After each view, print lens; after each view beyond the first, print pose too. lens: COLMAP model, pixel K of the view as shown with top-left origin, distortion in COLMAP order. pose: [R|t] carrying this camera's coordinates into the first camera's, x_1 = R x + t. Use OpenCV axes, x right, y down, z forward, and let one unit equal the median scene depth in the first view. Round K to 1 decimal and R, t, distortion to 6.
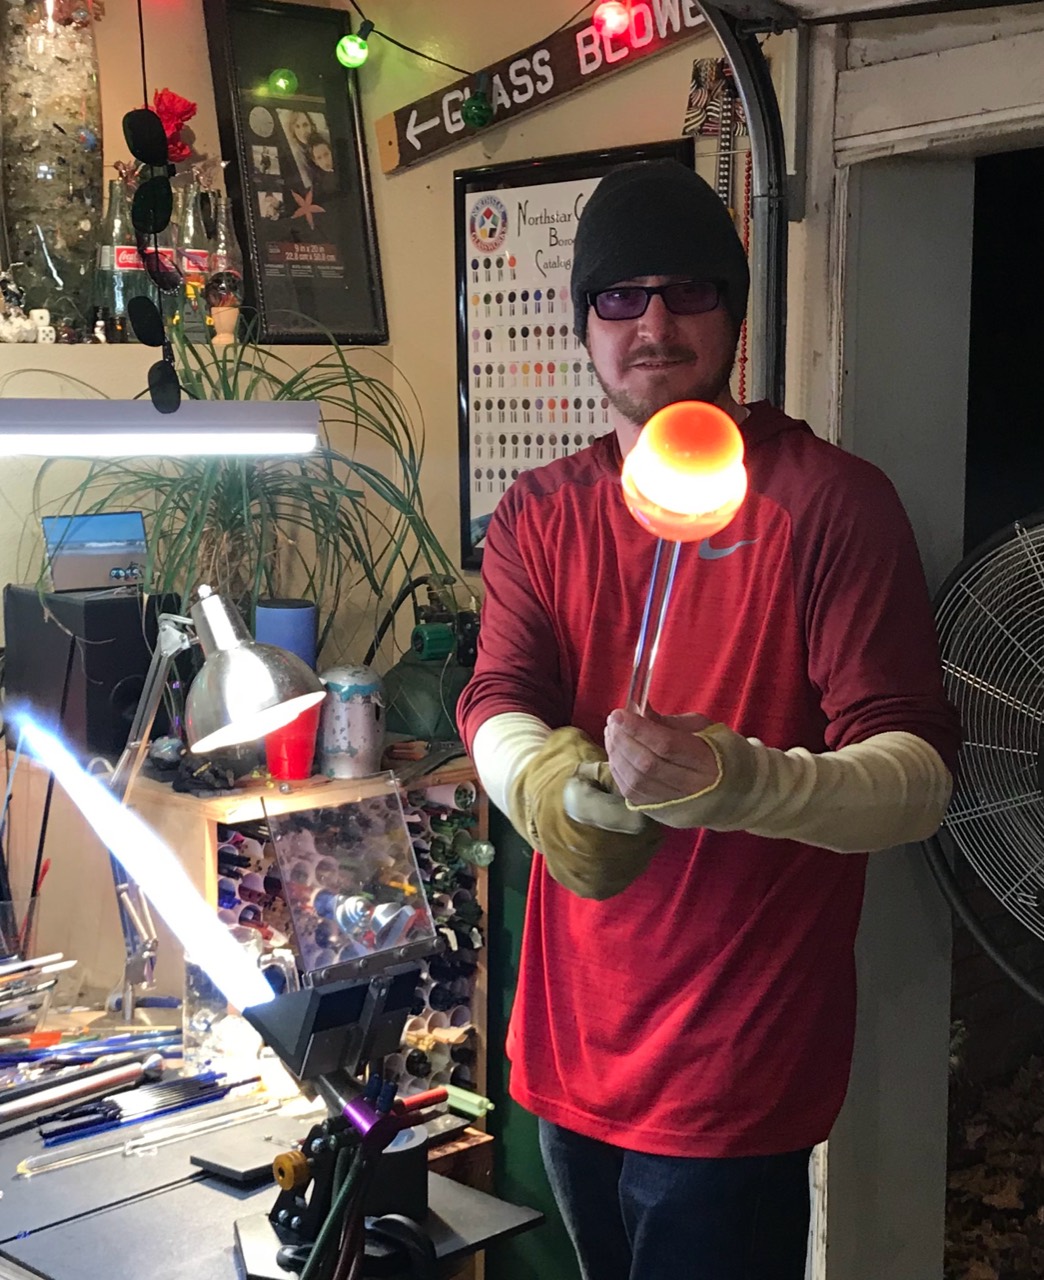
lens RADIAL K [[3707.4, 0, 522.0], [0, 3707.4, 640.0], [0, 0, 1]] dist [-0.399864, 8.447743]
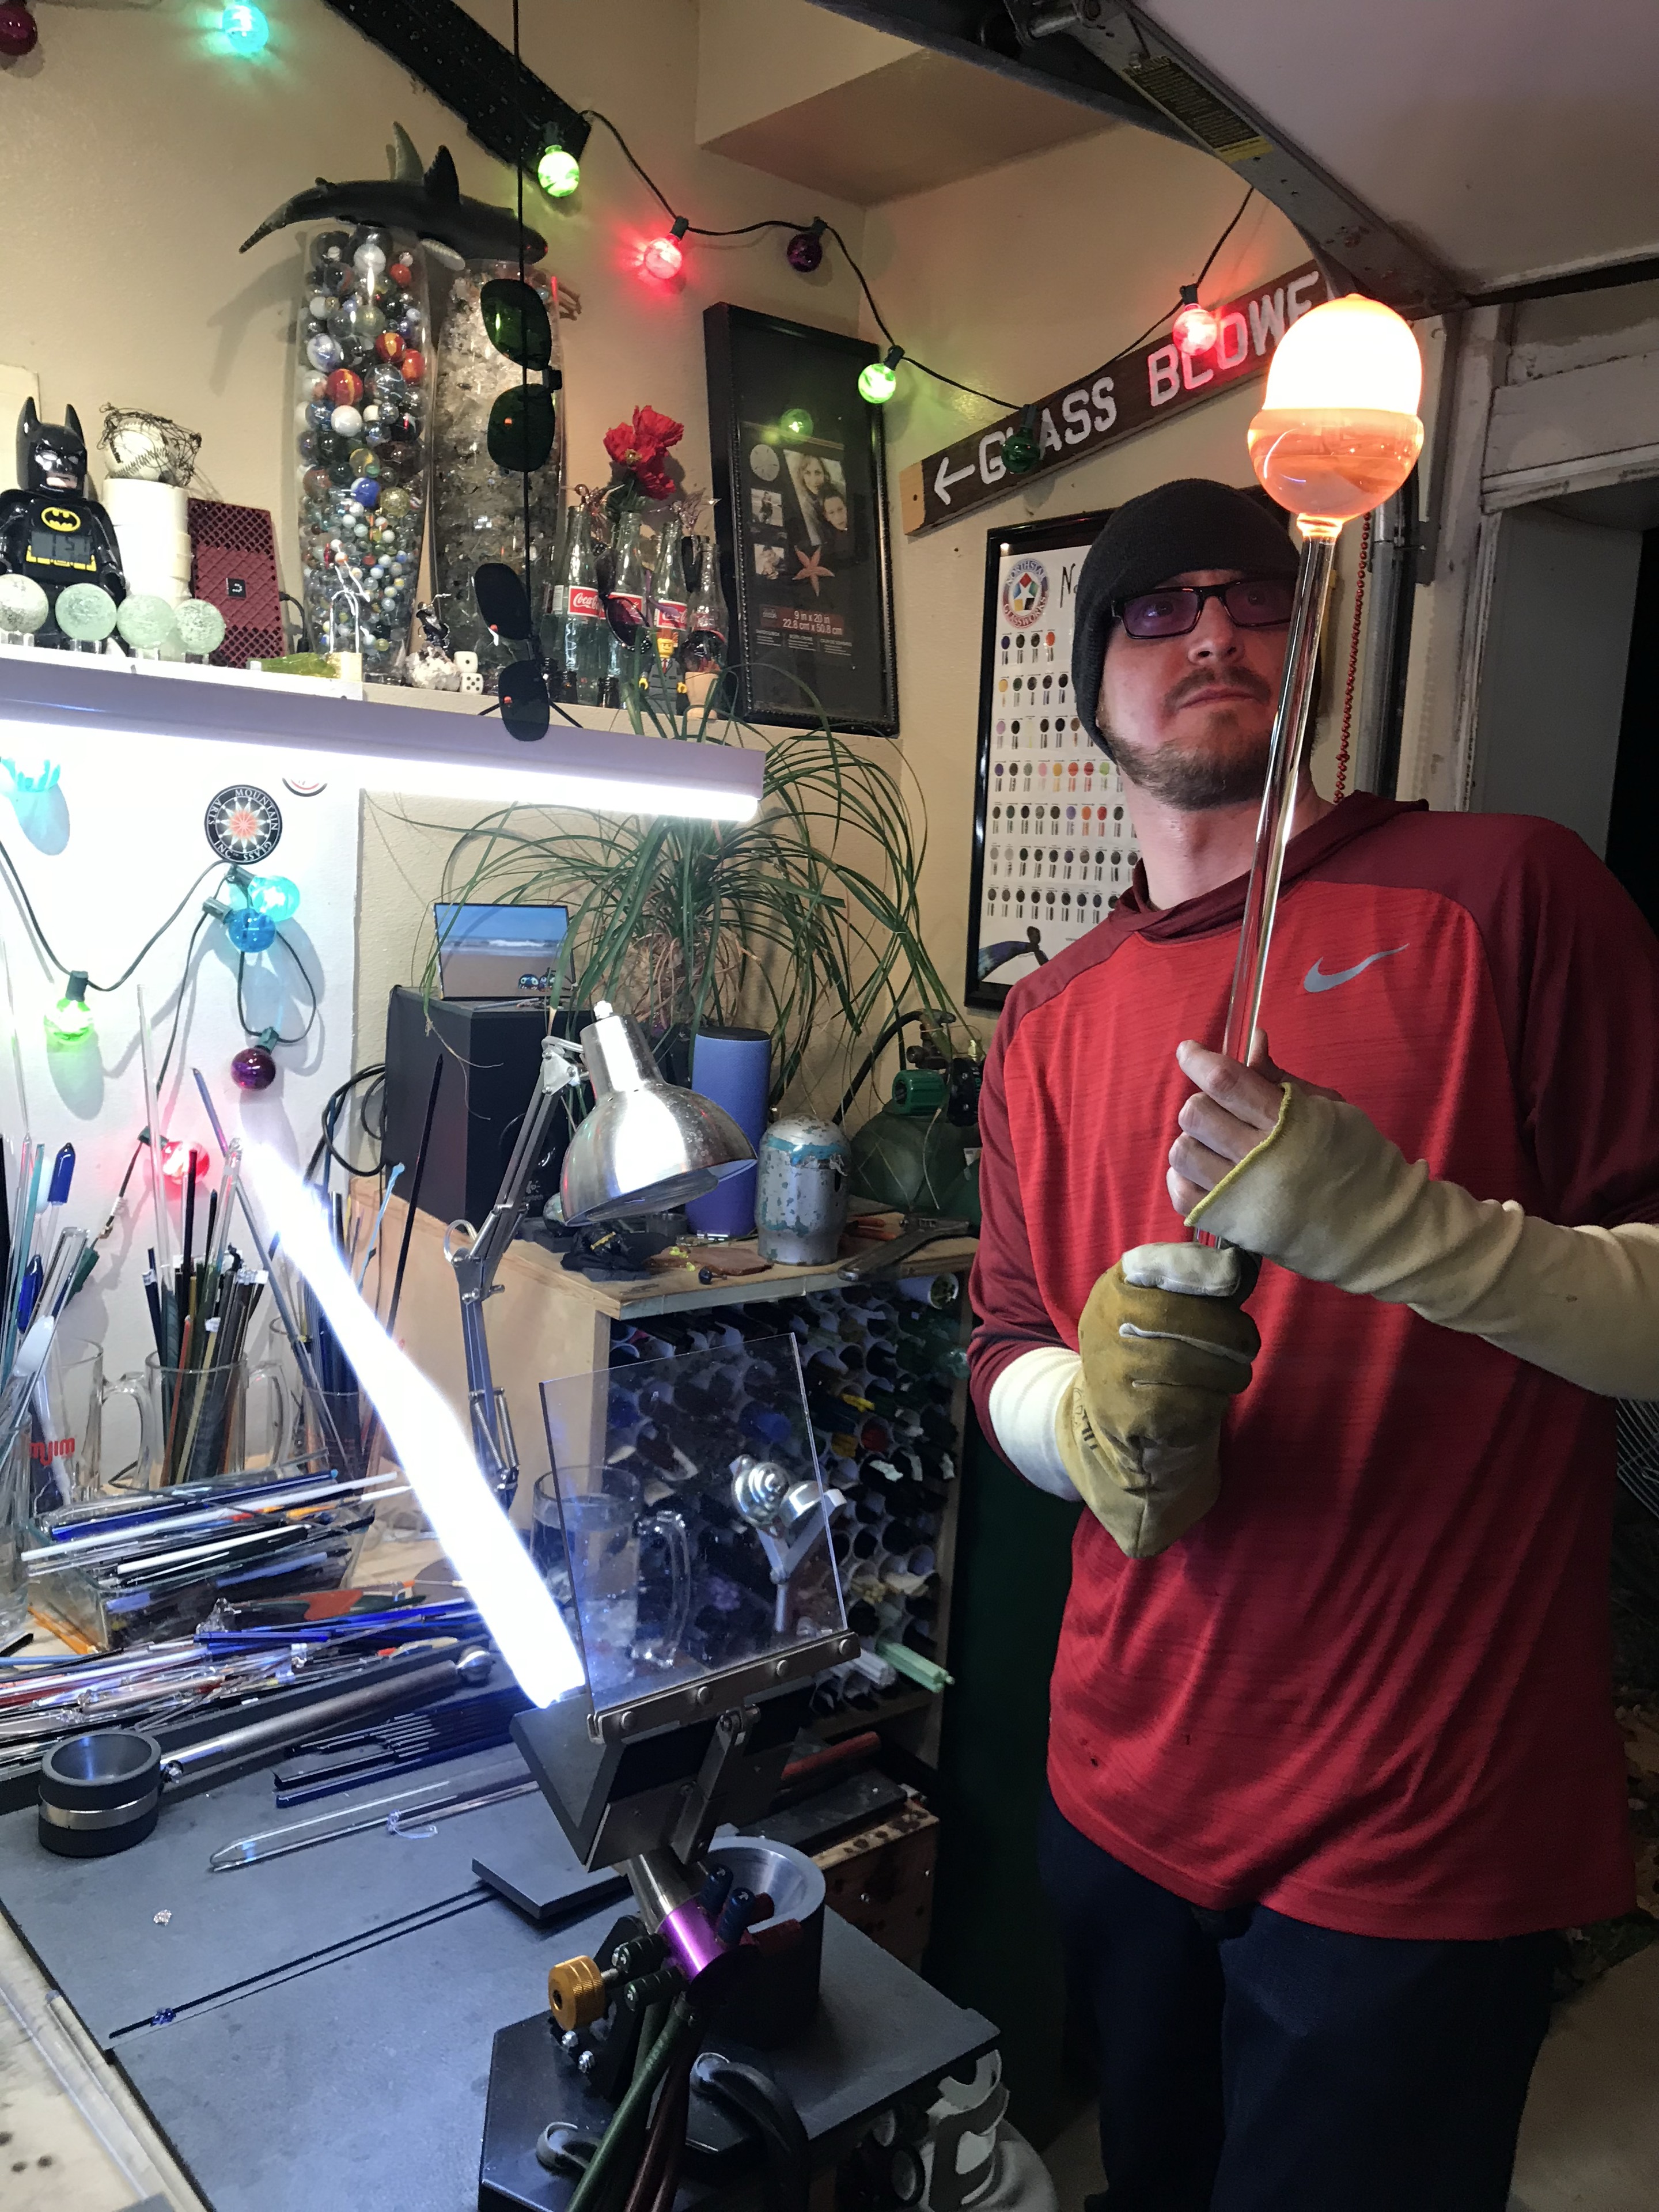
lens RADIAL K [[2595.5, 0, 829.5], [0, 2595.5, 1106.0], [0, 0, 1]] dist [-0.053316, -0.014581]
pose [[0.994674, 0.069834, -0.075803, -0.000596], [-0.068418, 0.997433, 0.021126, -0.007078], [0.077084, -0.015828, 0.996899, 0.431126]]
